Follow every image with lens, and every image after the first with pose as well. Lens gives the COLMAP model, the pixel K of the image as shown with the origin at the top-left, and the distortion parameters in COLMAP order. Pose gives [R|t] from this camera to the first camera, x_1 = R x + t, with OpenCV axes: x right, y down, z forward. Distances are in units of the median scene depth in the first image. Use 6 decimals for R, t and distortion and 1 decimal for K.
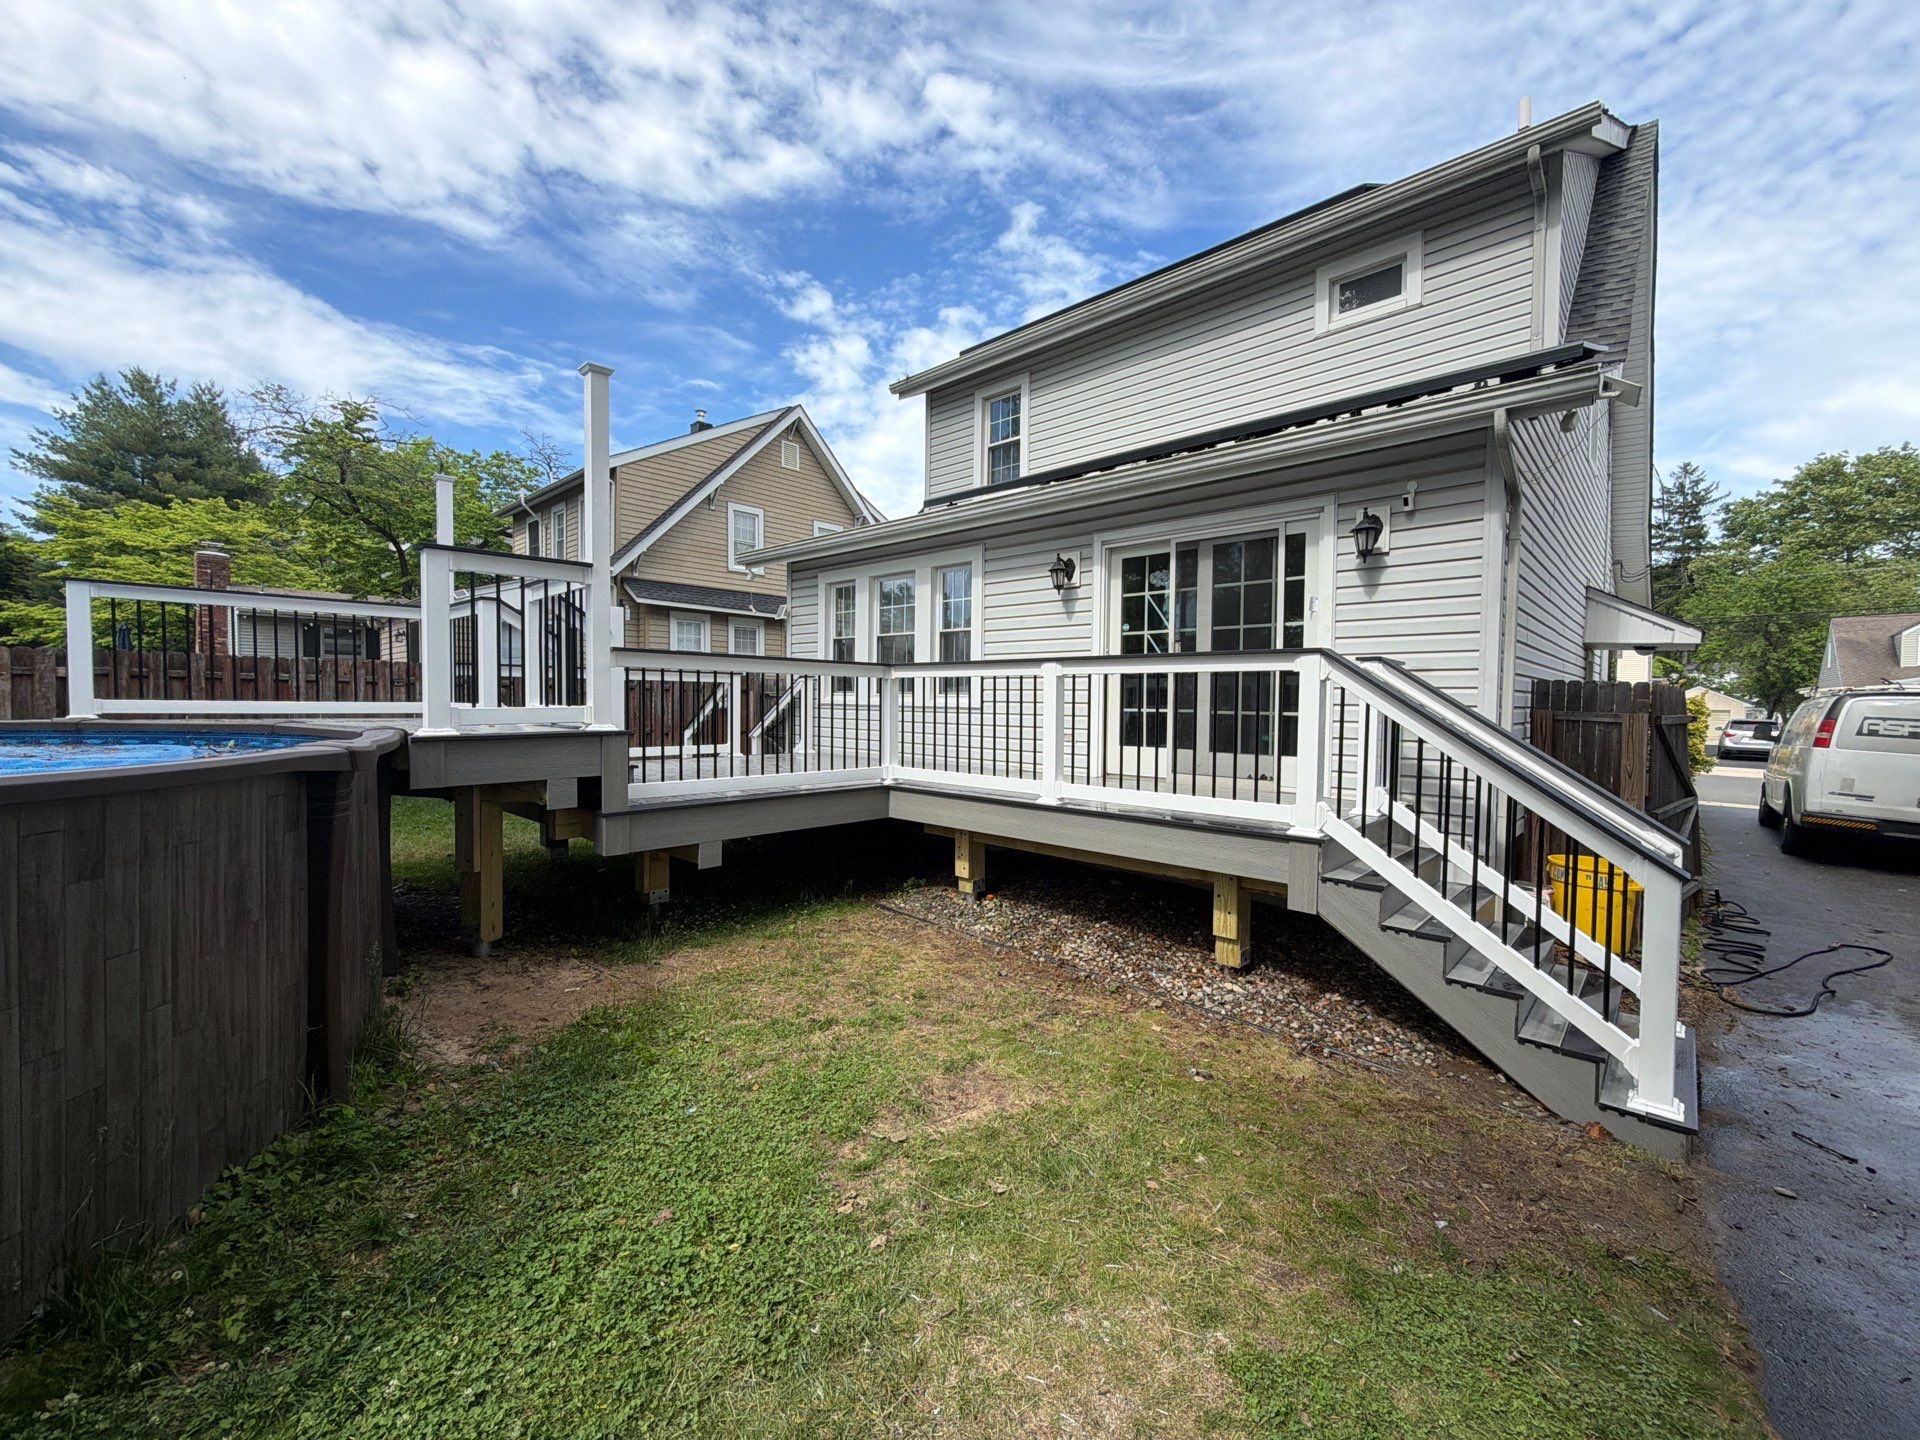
lens RADIAL K [[762.8, 0, 961.3], [0, 762.8, 721.5], [0, 0, 1]] dist [-0.000368, -0.000077]
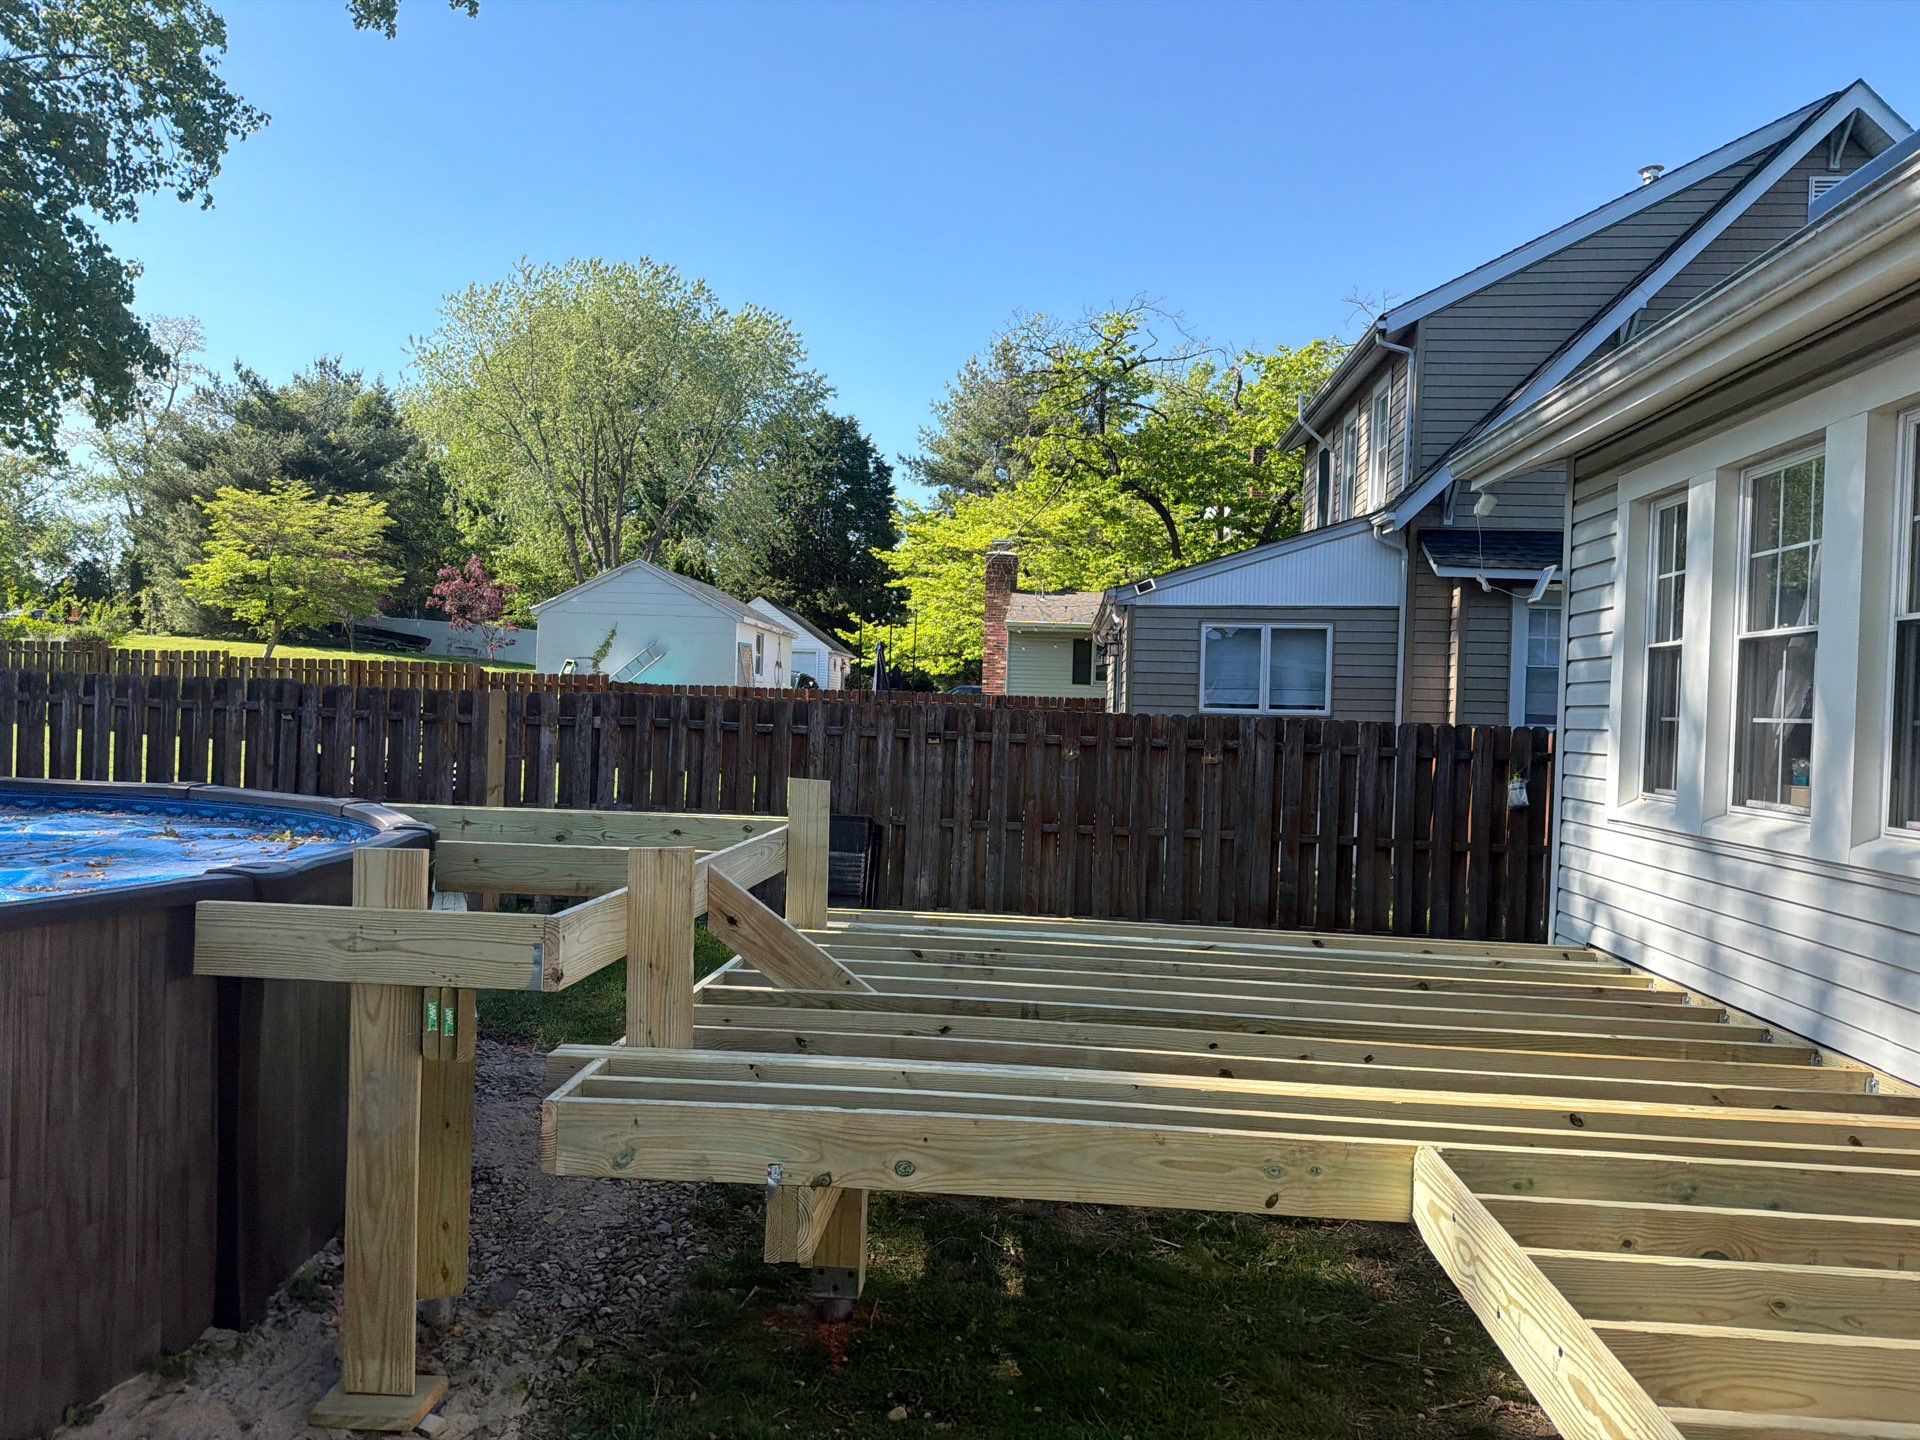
lens RADIAL K [[1325.6, 0, 953.1], [0, 1325.6, 718.4], [0, 0, 1]] dist [0.098627, -0.123856]
pose [[0.621373, 0.011004, -0.783437, 0.168752], [-0.047378, 0.998599, -0.023551, -0.053074], [0.782081, 0.051752, 0.621024, 0.409713]]
